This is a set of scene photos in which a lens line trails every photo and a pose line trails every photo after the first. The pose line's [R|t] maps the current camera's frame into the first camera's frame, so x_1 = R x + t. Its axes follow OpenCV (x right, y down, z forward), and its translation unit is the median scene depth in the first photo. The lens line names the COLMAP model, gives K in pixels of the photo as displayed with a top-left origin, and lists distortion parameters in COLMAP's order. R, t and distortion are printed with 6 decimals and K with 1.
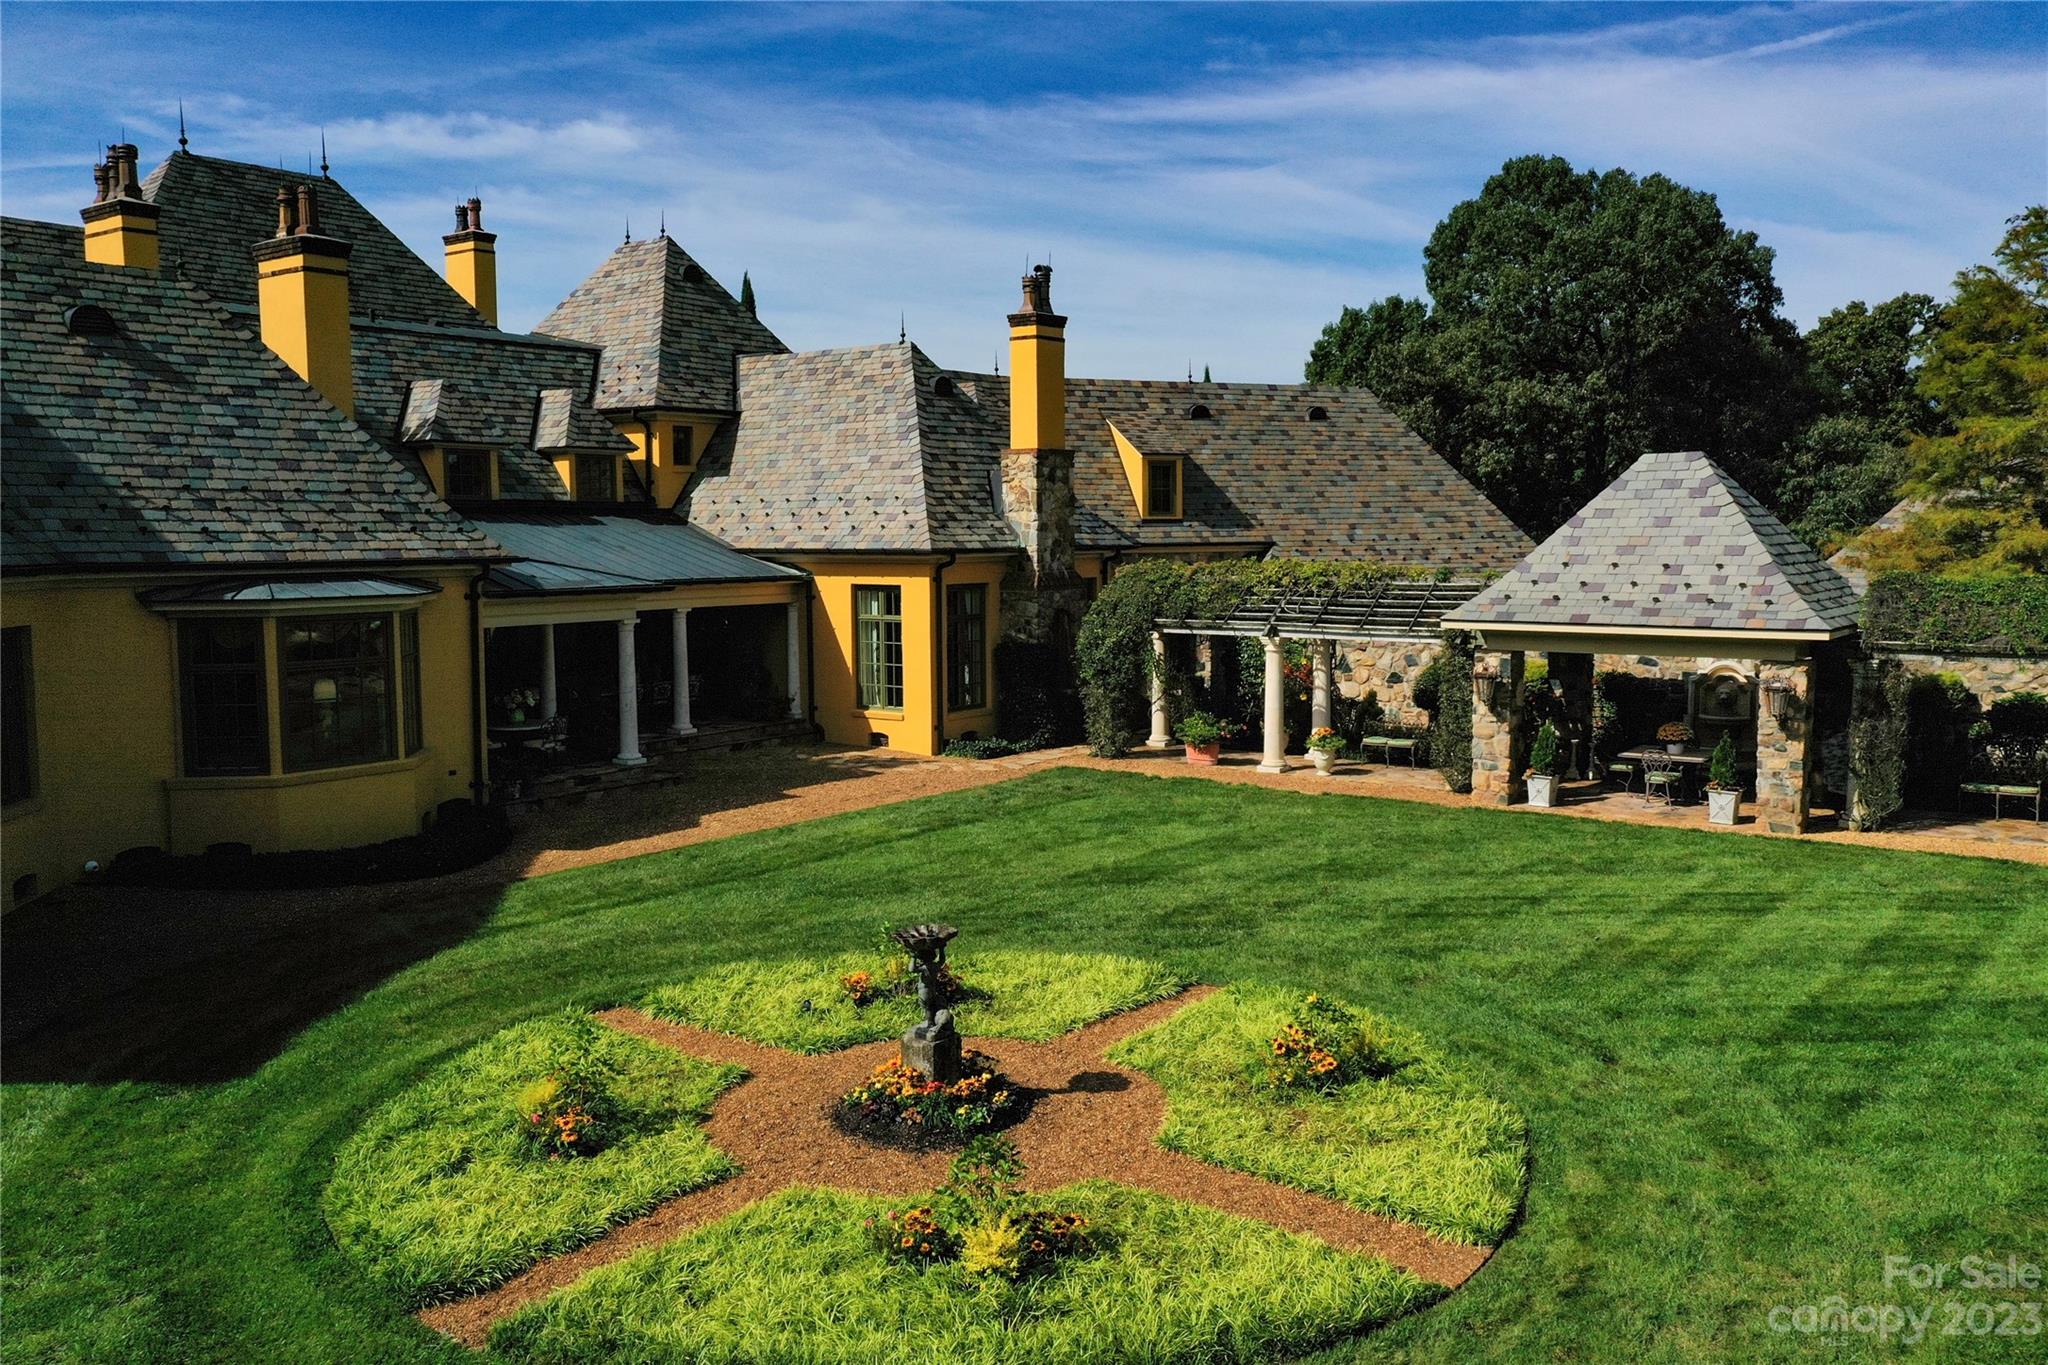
lens RADIAL K [[1616.7, 0, 1019.1], [0, 1616.7, 677.0], [0, 0, 1]] dist [0.002295, 0.004381]
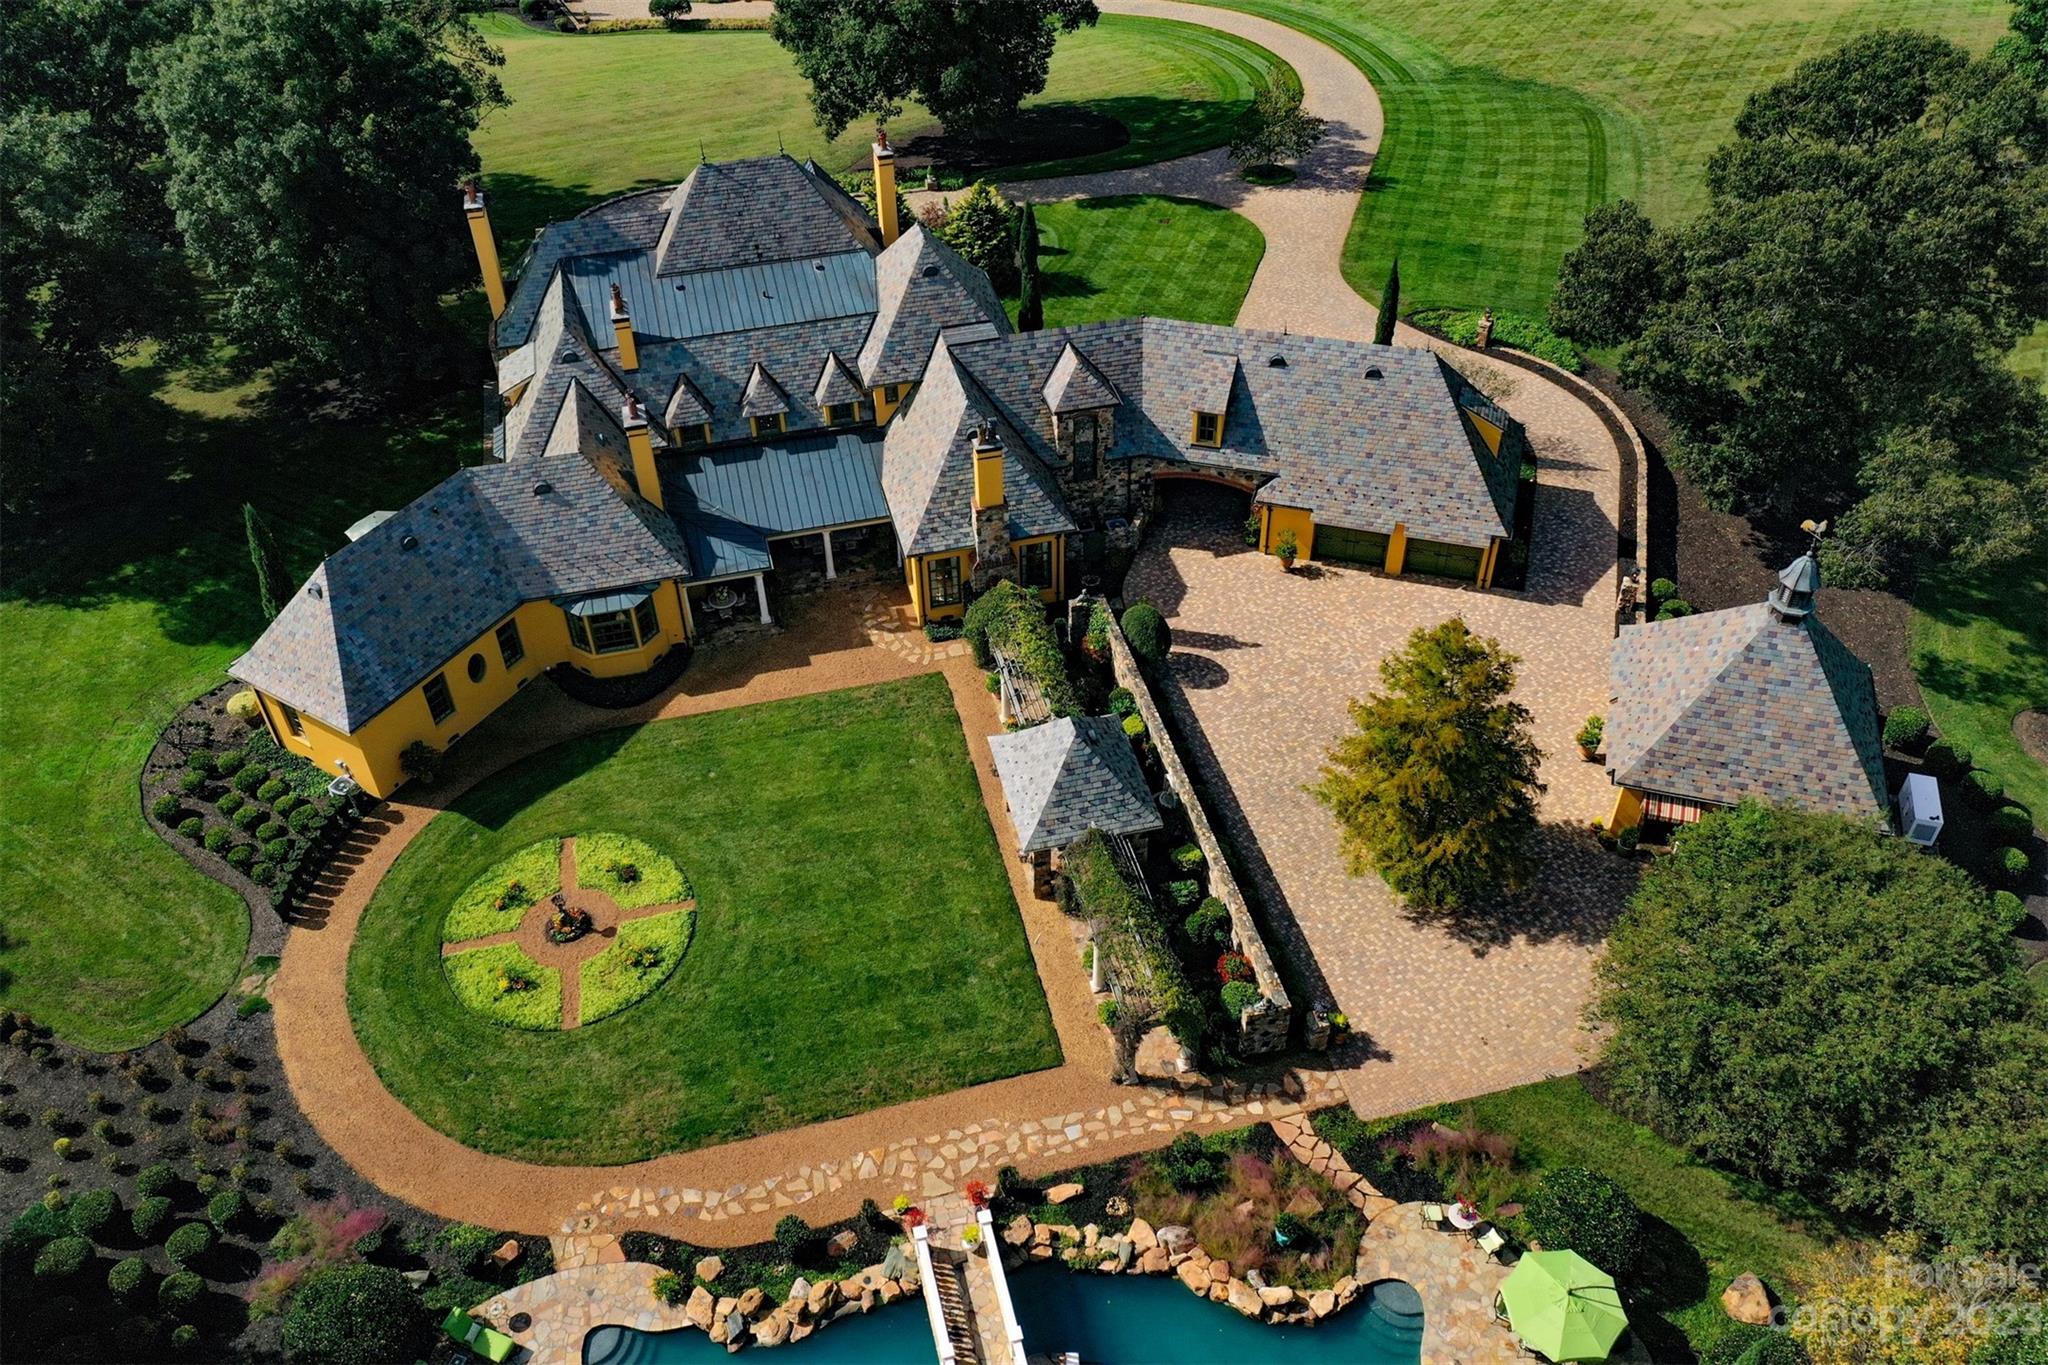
lens RADIAL K [[1616.7, 0, 1019.1], [0, 1616.7, 677.0], [0, 0, 1]] dist [0.002295, 0.004381]
pose [[0.782612, 0.407240, -0.470822, 1.399222], [-0.047329, 0.793066, 0.607294, -1.555858], [0.620708, -0.452992, 0.639938, -0.397787]]
